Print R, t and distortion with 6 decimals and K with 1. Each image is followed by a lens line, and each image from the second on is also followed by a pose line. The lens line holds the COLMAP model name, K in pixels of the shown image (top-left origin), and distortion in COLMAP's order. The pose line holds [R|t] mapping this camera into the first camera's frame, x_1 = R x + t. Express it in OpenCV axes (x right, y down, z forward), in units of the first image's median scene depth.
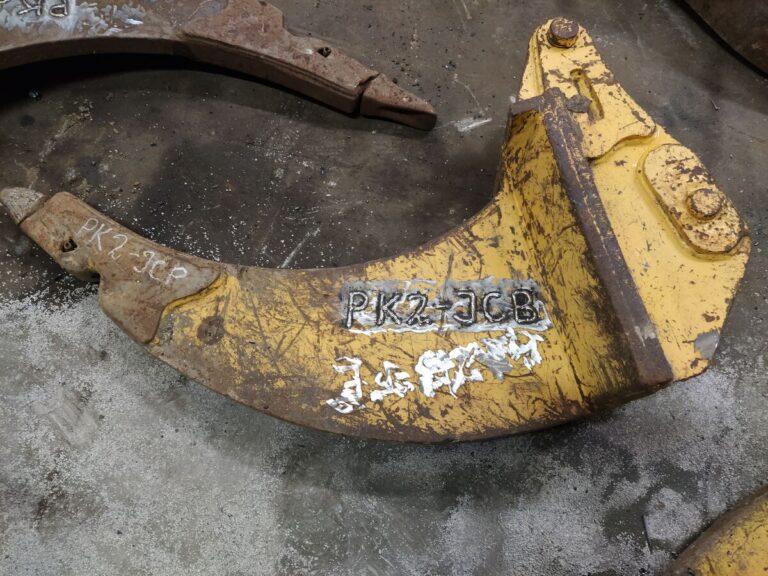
lens RADIAL K [[529.1, 0, 386.9], [0, 529.1, 286.3], [0, 0, 1]] dist [0.002716, -0.019193]
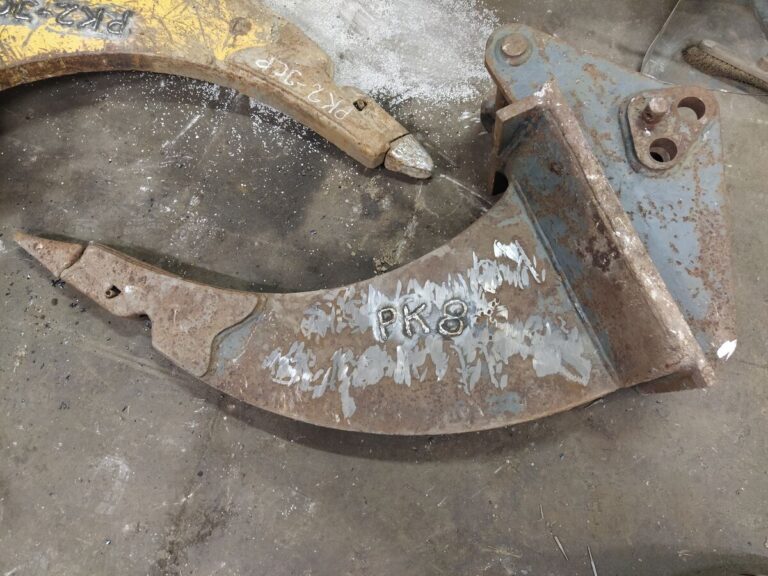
lens RADIAL K [[529.1, 0, 382.9], [0, 529.1, 288.6], [0, 0, 1]] dist [0.002716, -0.019193]
pose [[-0.992314, -0.081056, -0.093499, -0.577145], [0.016494, -0.835494, 0.549251, -1.090758], [-0.122638, 0.543488, 0.830410, 0.224463]]
